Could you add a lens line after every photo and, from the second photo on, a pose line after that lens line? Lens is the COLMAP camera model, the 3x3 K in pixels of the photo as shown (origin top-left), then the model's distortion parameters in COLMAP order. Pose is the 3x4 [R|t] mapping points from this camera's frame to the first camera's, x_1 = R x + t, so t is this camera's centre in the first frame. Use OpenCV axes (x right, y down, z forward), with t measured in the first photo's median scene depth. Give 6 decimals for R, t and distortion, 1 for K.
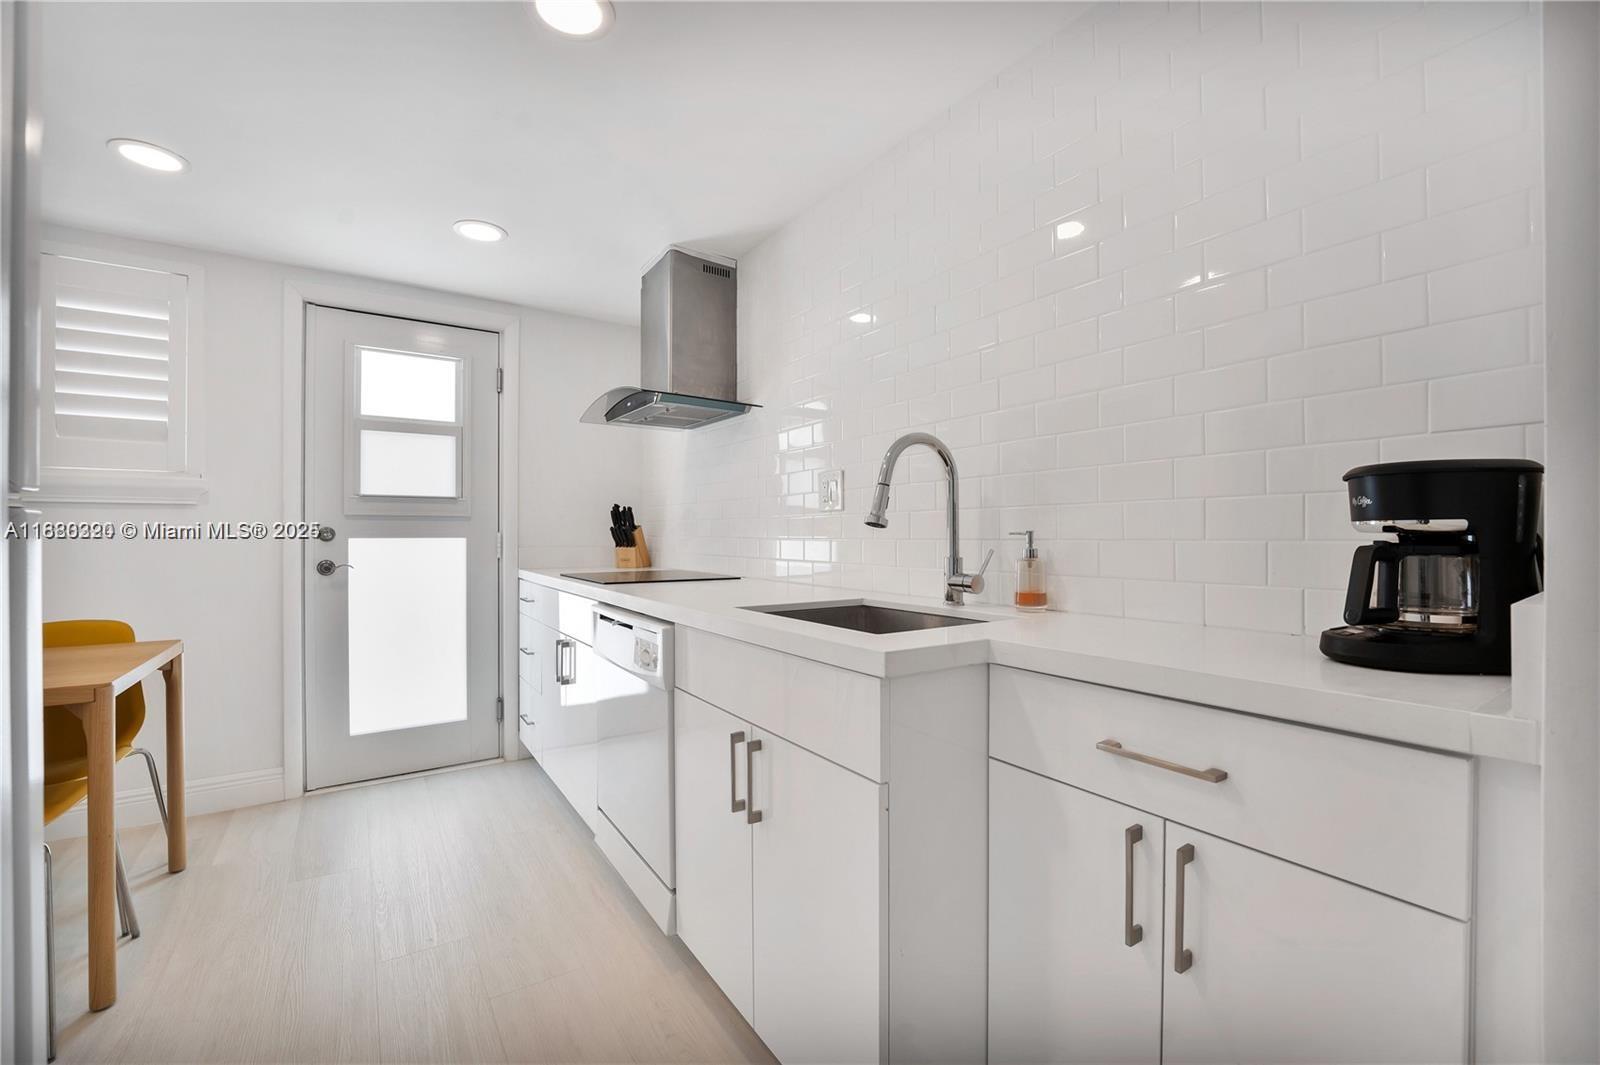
lens RADIAL K [[655.2, 0, 798.4], [0, 655.2, 535.7], [0, 0, 1]] dist [-0.020883, 0.000252]
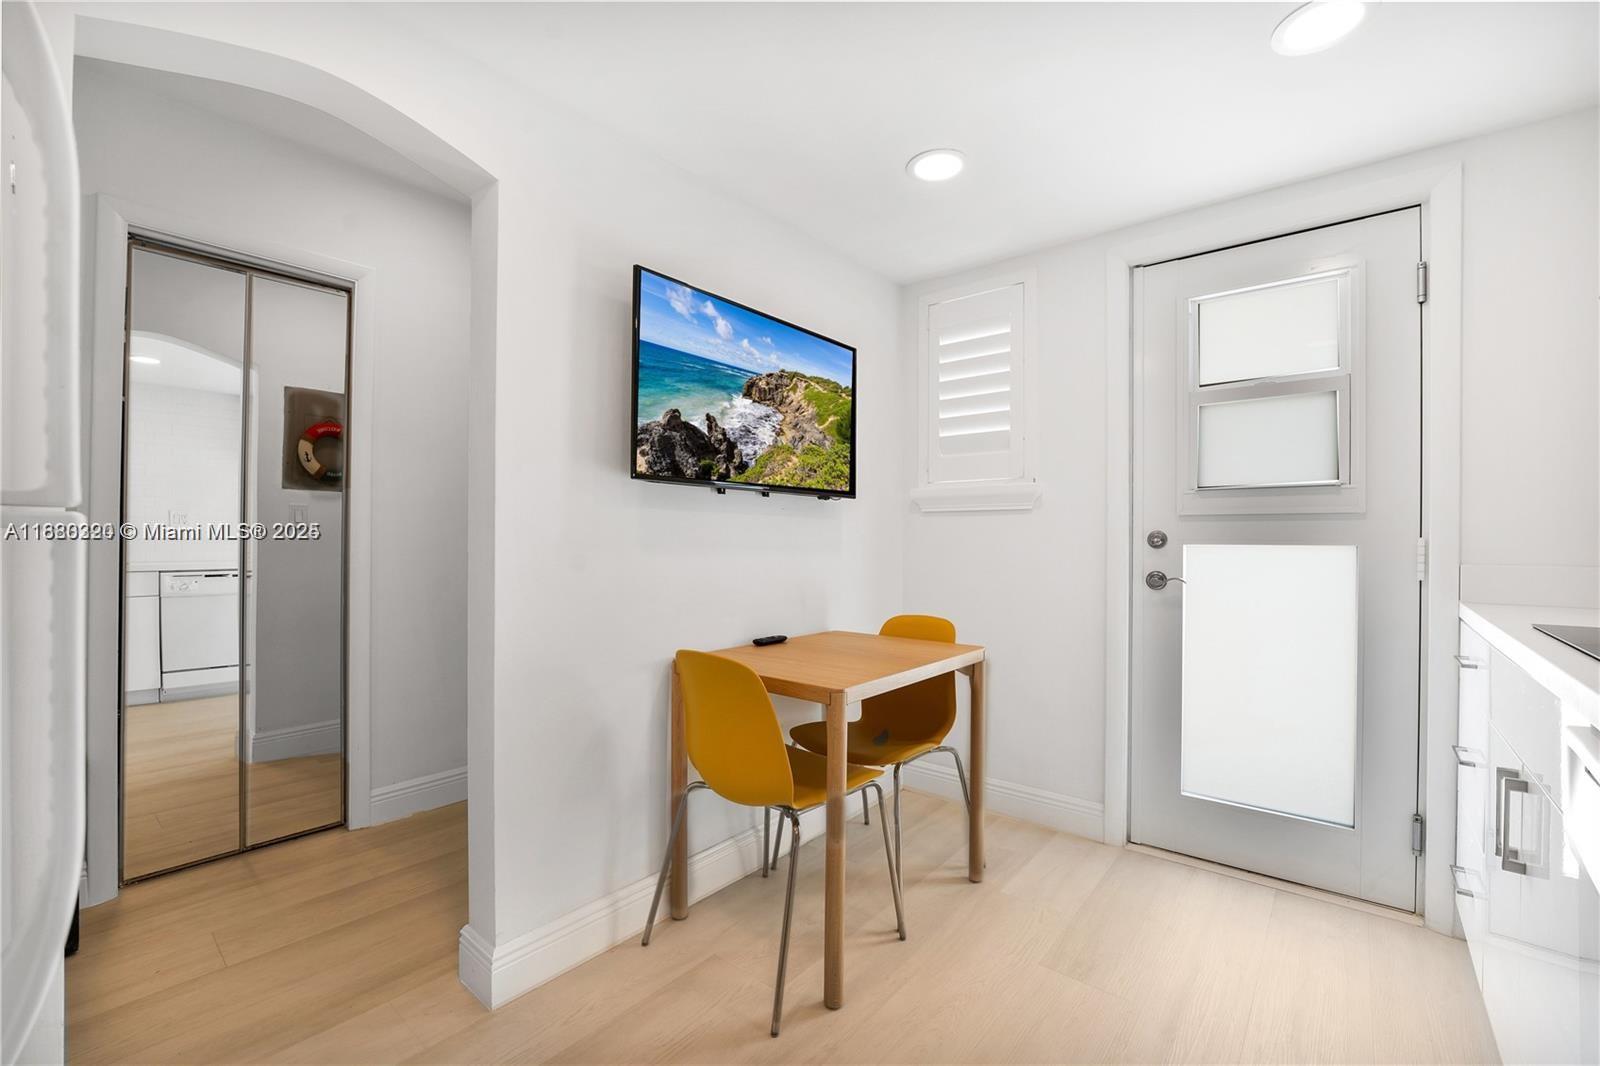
lens RADIAL K [[655.2, 0, 798.4], [0, 655.2, 536.2], [0, 0, 1]] dist [-0.020883, 0.000252]
pose [[0.271356, 0.000546, -0.962479, -0.055373], [-0.003155, 0.999995, -0.000322, -0.004829], [0.962474, 0.003124, 0.271356, 0.331971]]
